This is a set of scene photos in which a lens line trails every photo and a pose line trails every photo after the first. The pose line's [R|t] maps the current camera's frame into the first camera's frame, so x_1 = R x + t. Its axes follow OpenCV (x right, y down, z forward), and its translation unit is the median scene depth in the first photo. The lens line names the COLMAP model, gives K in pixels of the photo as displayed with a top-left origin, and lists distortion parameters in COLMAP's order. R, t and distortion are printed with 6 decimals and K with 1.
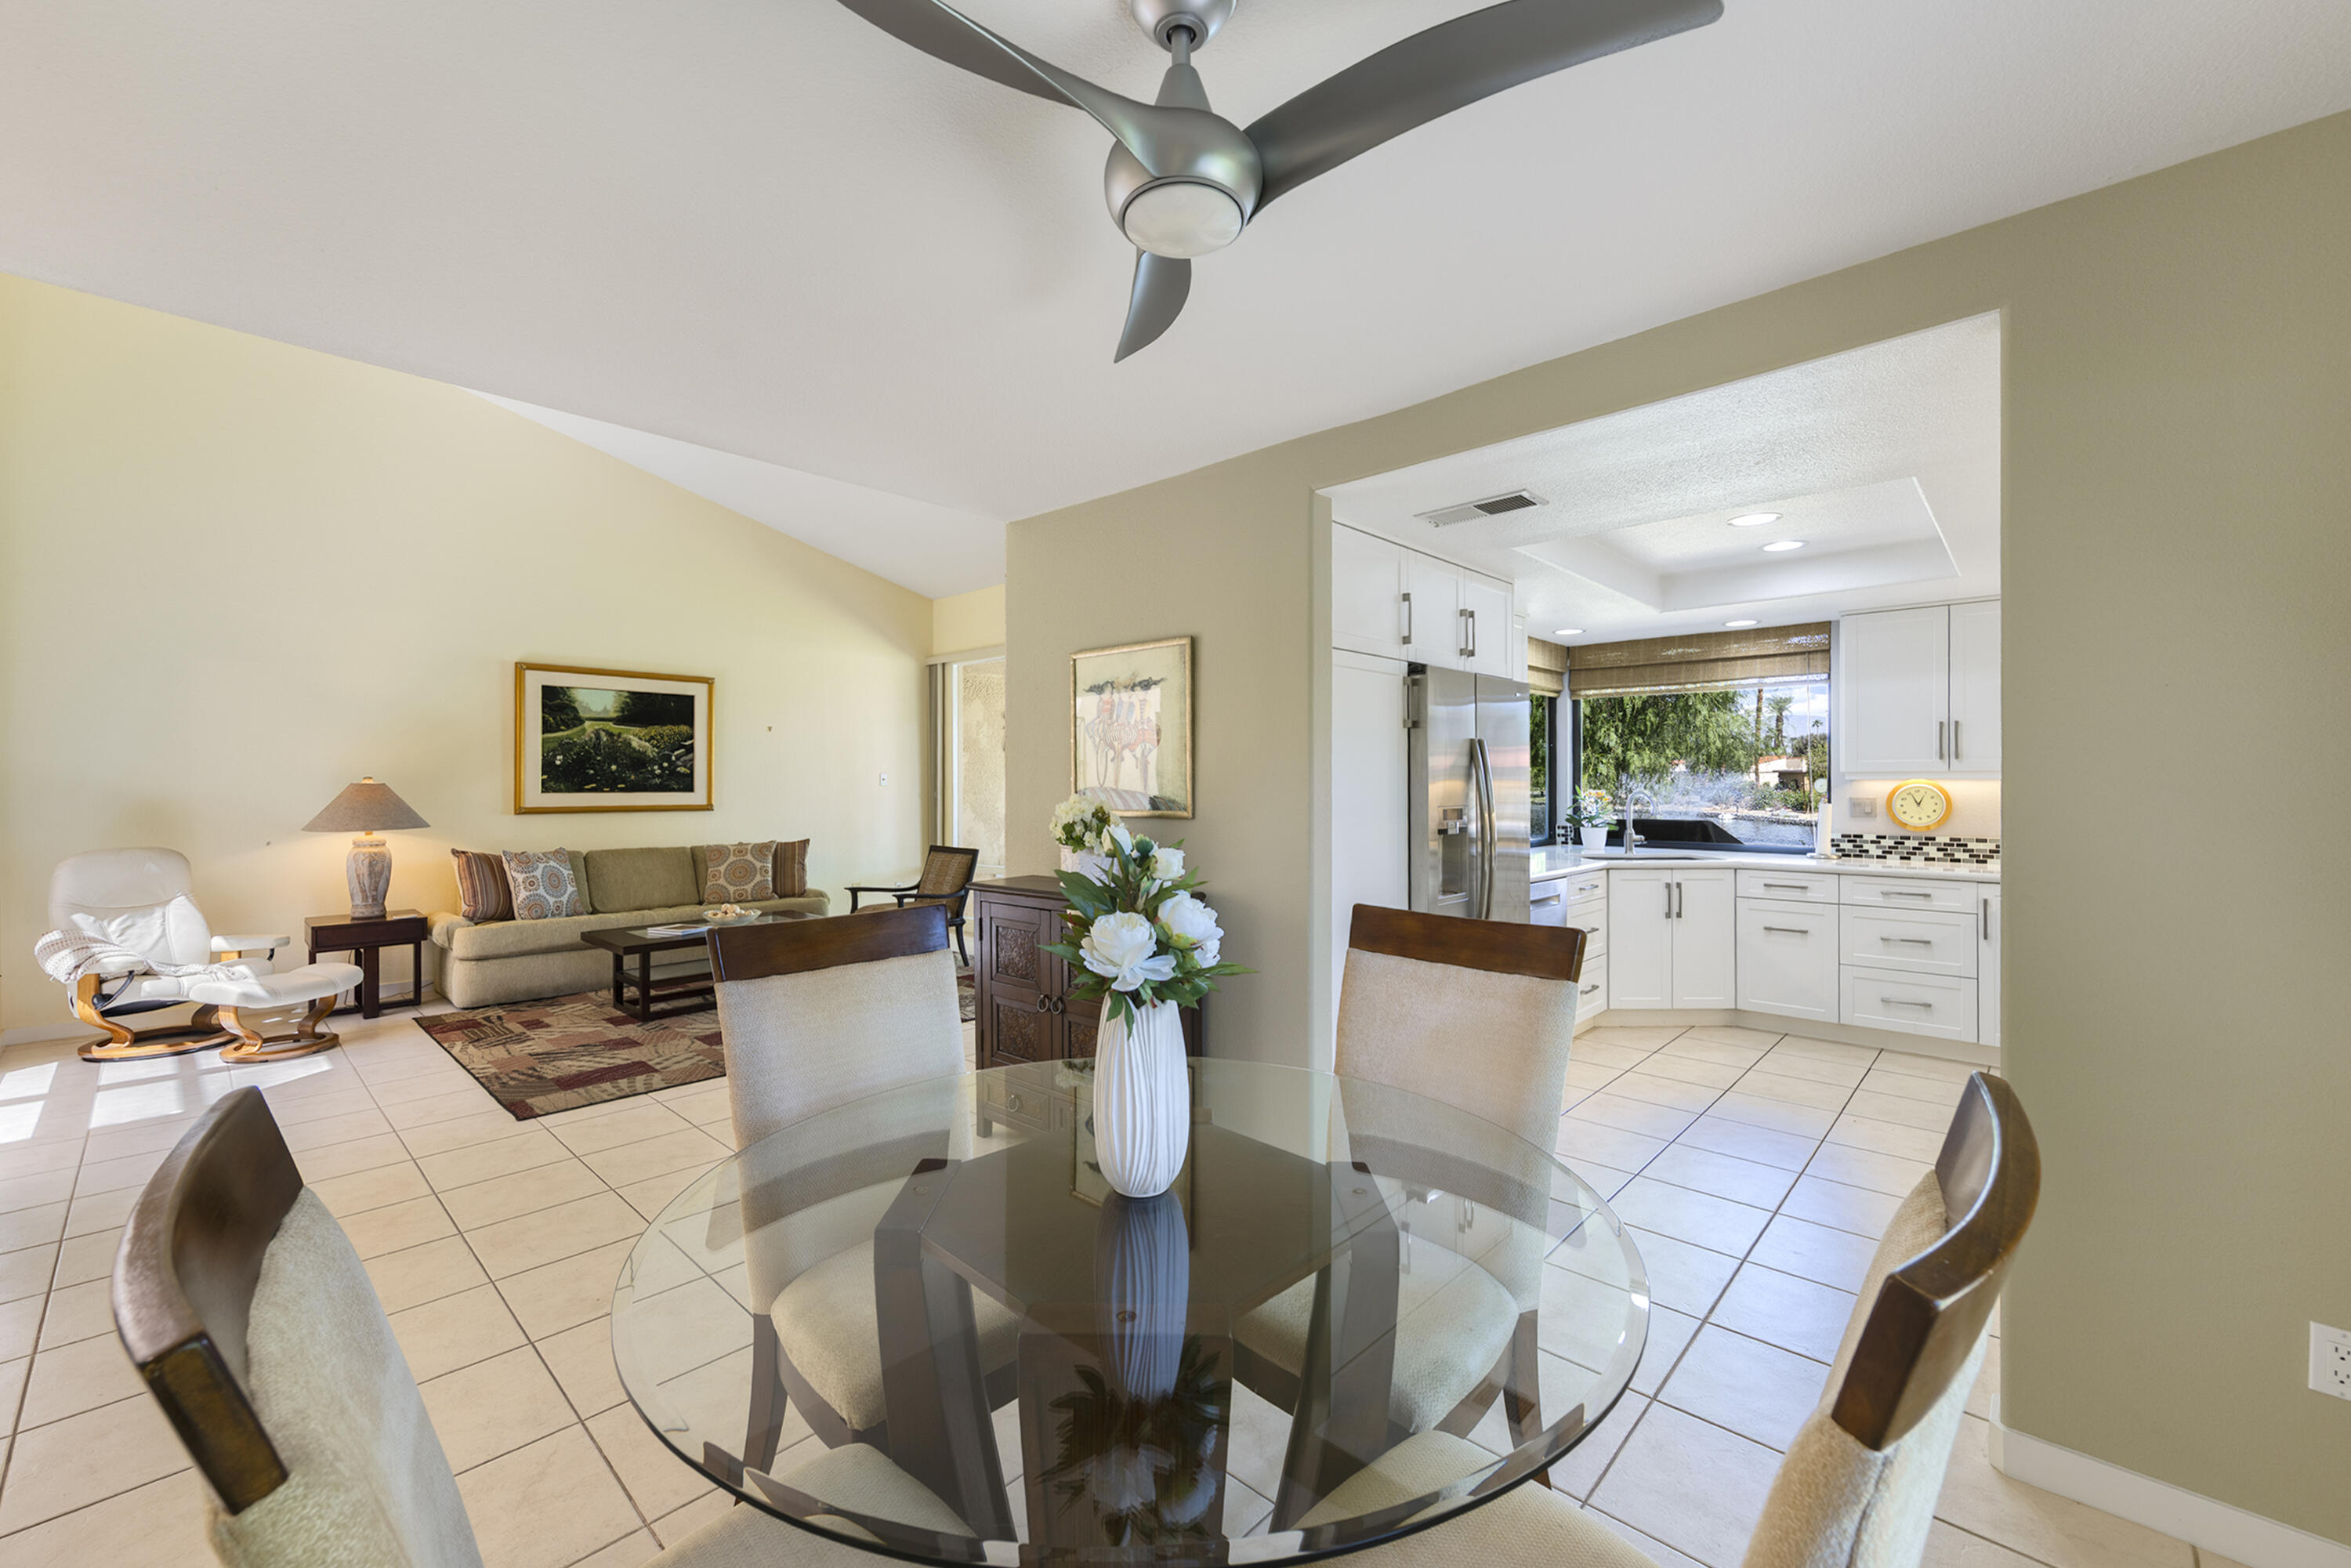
lens RADIAL K [[933.8, 0, 1175.5], [0, 933.8, 784.0], [0, 0, 1]] dist [0.000687, -0.000140]
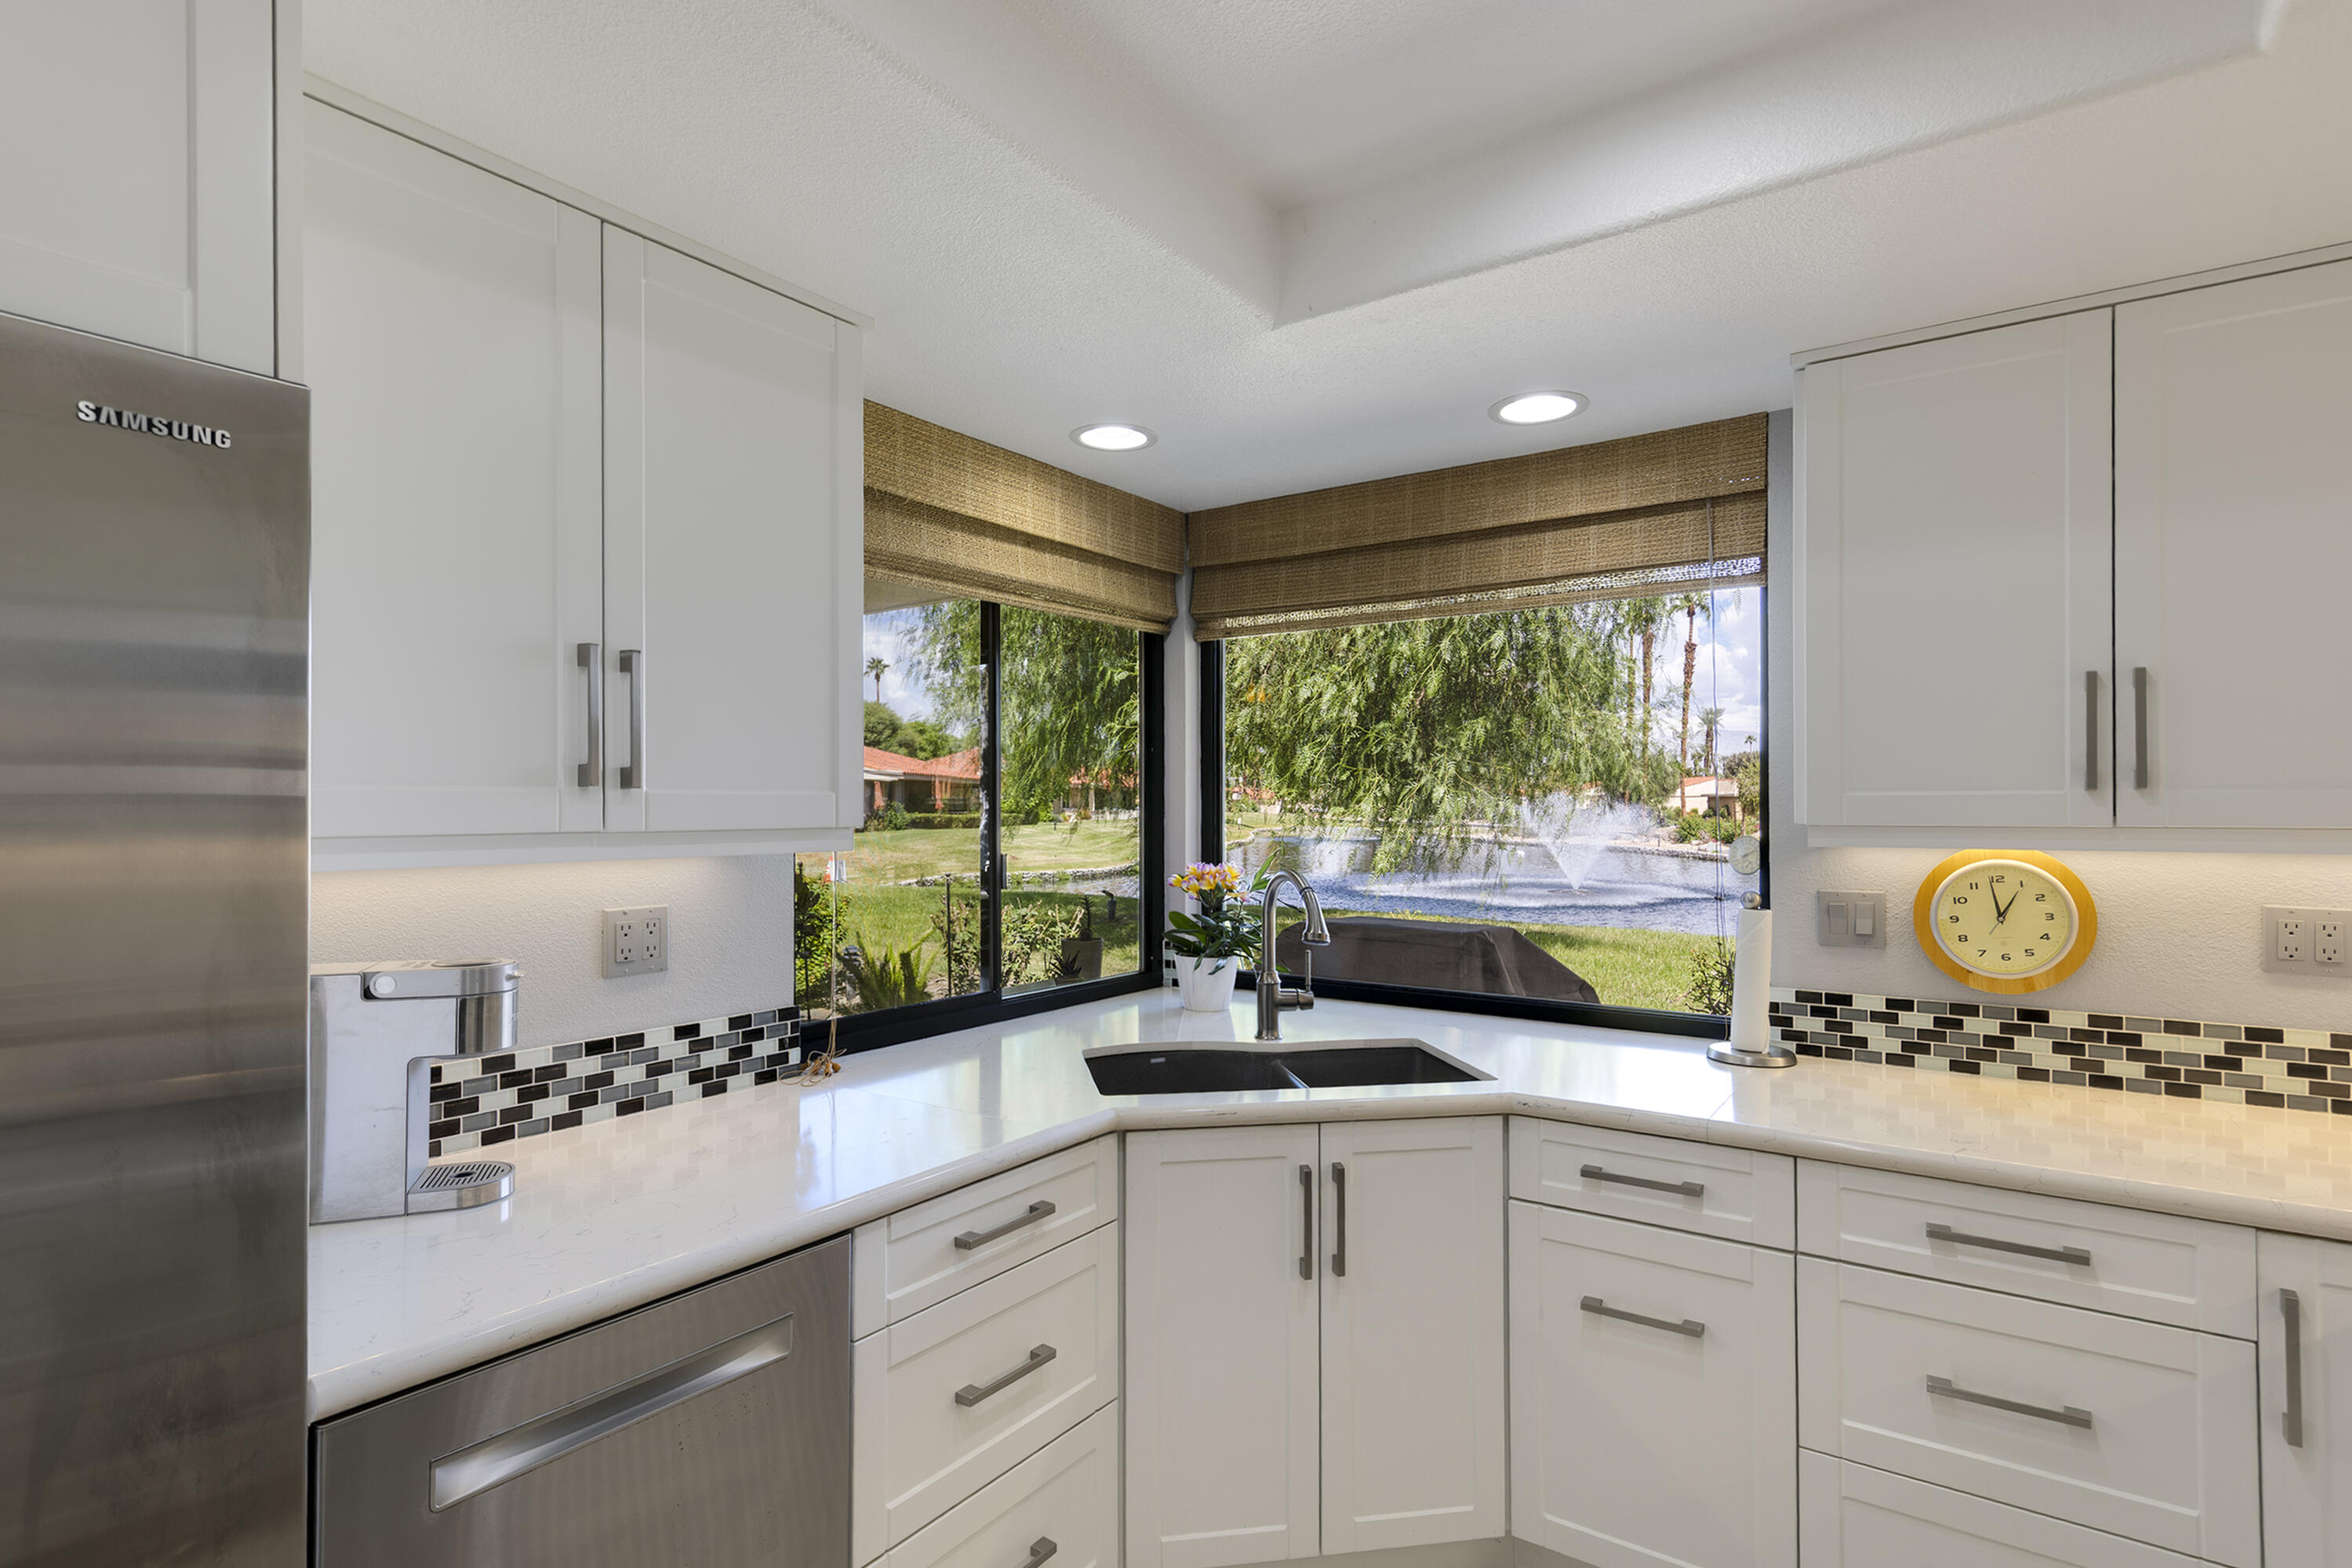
lens RADIAL K [[1177.7, 0, 1150.8], [0, 1177.7, 802.6], [0, 0, 1]] dist [0.009313, 0.000350]
pose [[0.991302, 0.002066, 0.131589, 0.399760], [-0.001325, 0.999983, -0.005719, -0.017238], [-0.131599, 0.005495, 0.991288, 0.572067]]
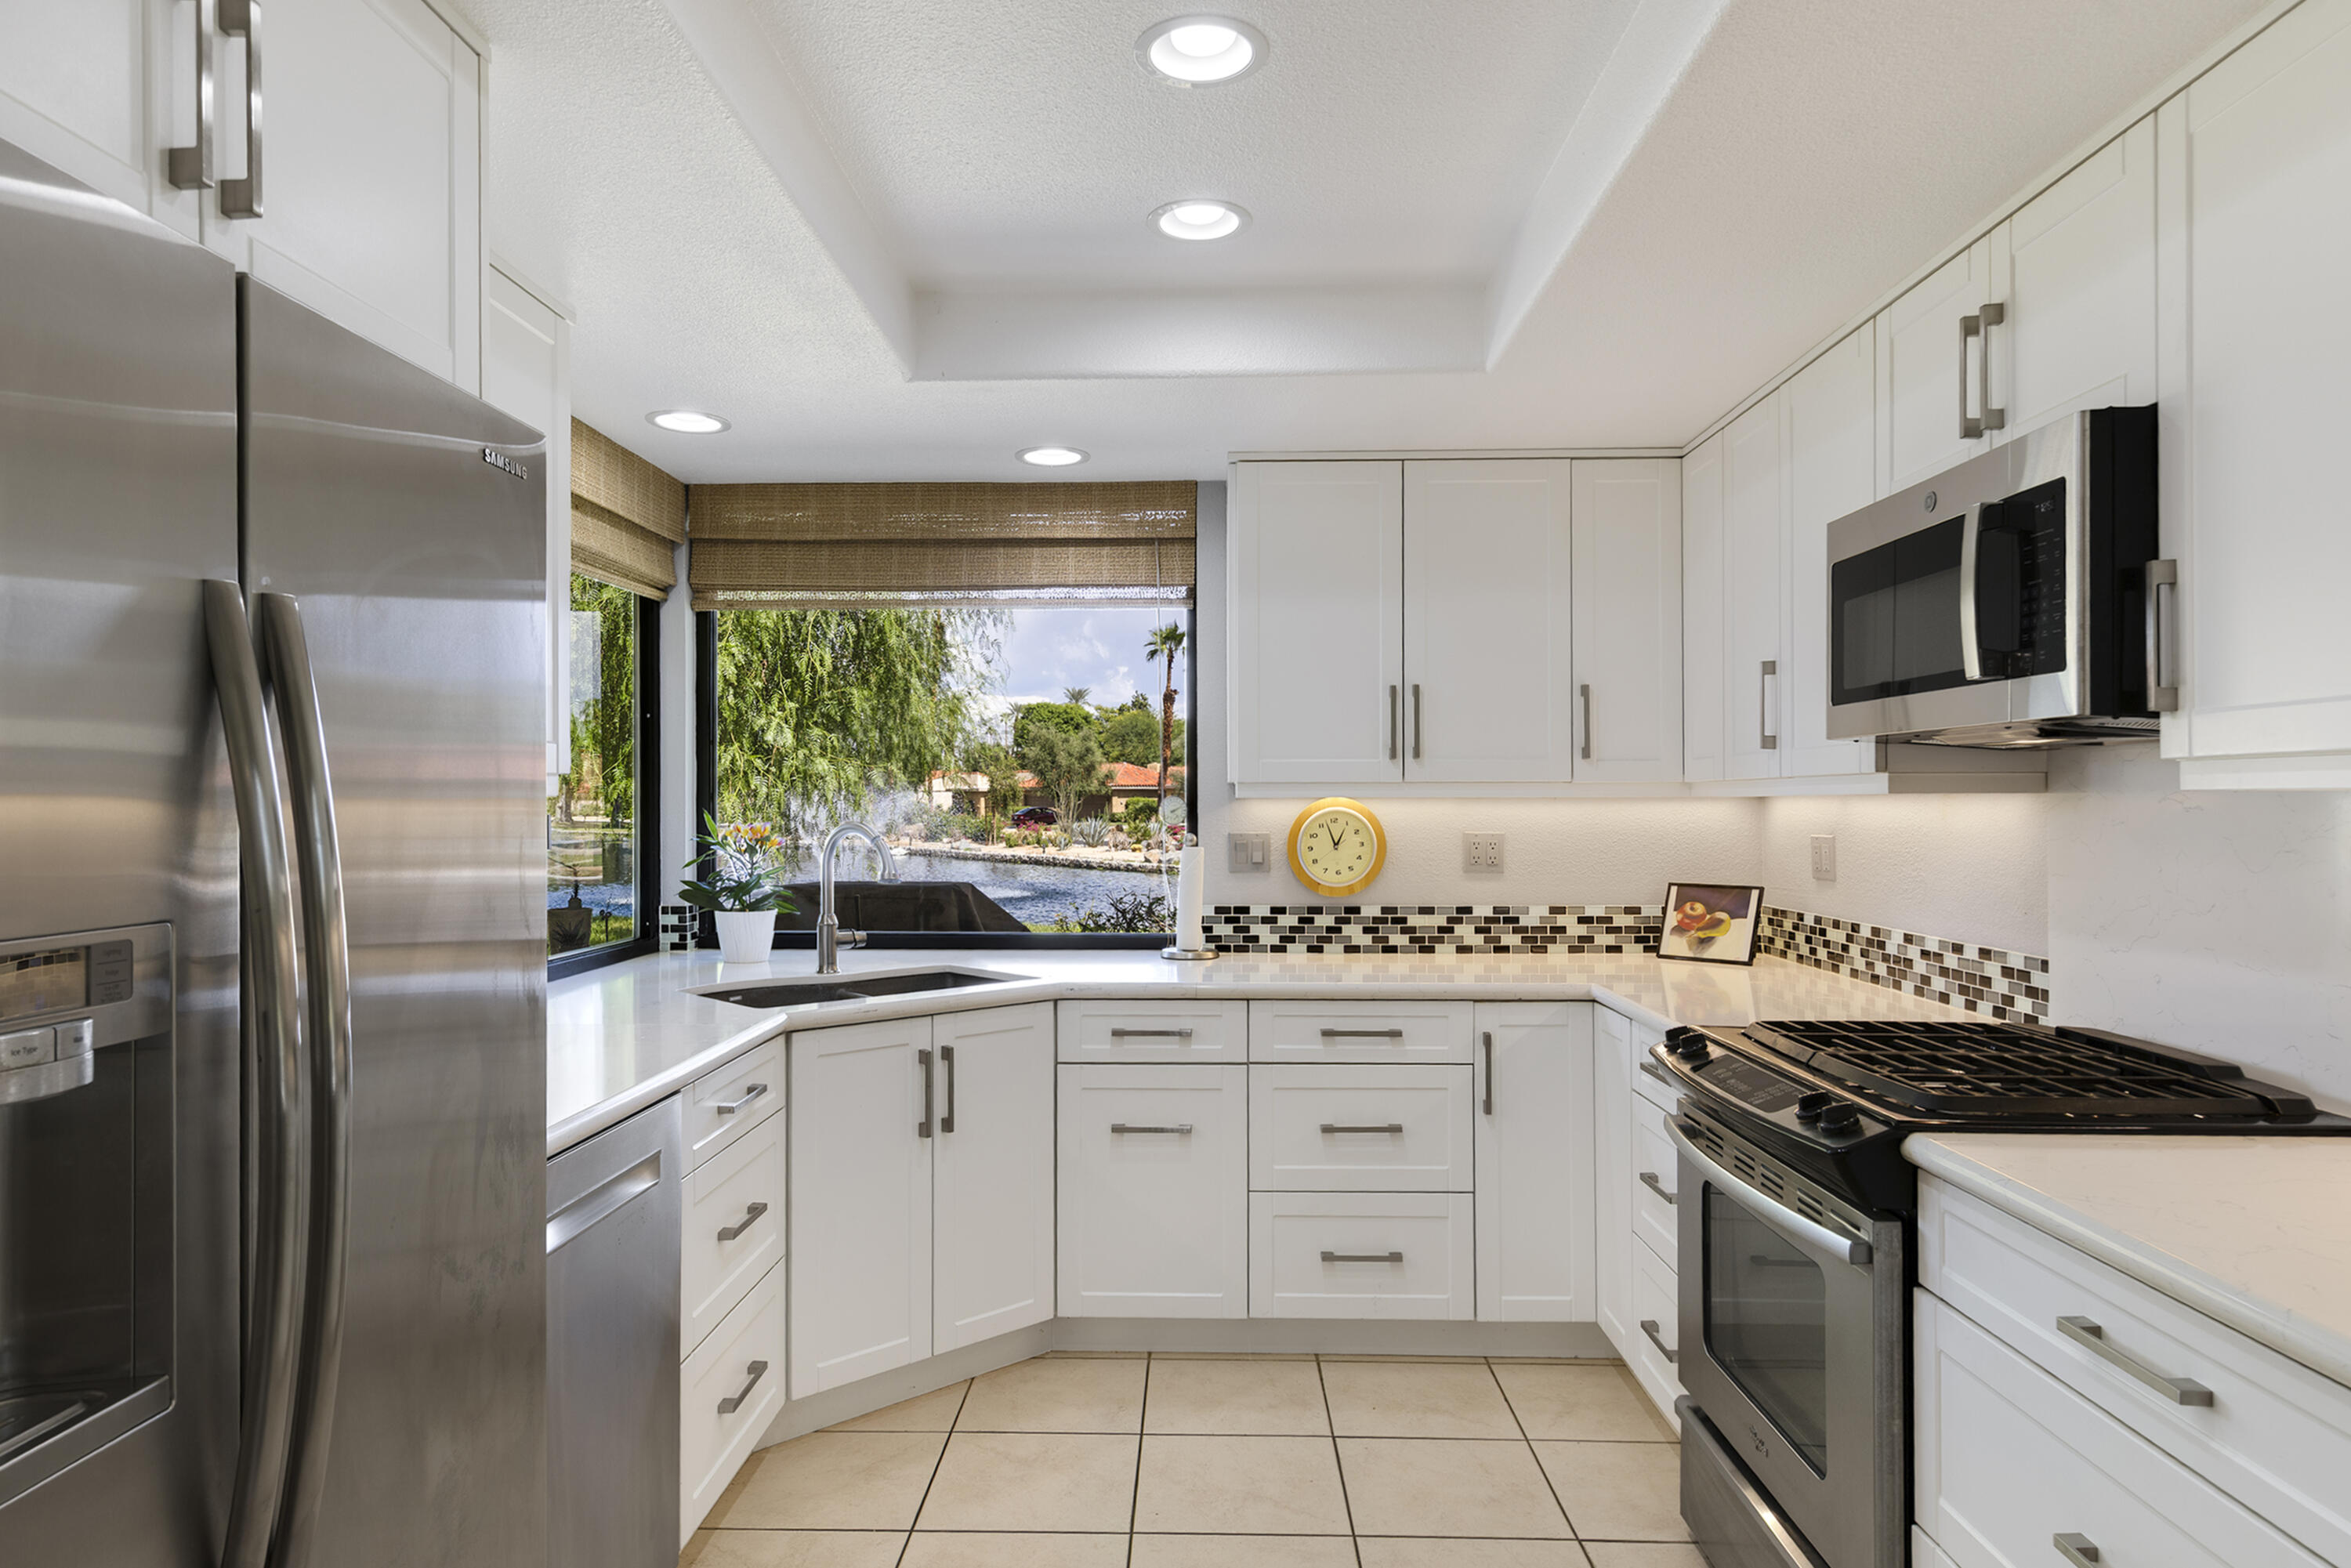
lens RADIAL K [[1419.8, 0, 1160.0], [0, 1419.8, 801.2], [0, 0, 1]] dist [-0.000086, -0.000094]
pose [[0.751835, 0.002128, 0.659347, 0.186600], [0.000450, 0.999993, -0.003741, -0.000135], [-0.659351, 0.003109, 0.751829, 0.444016]]
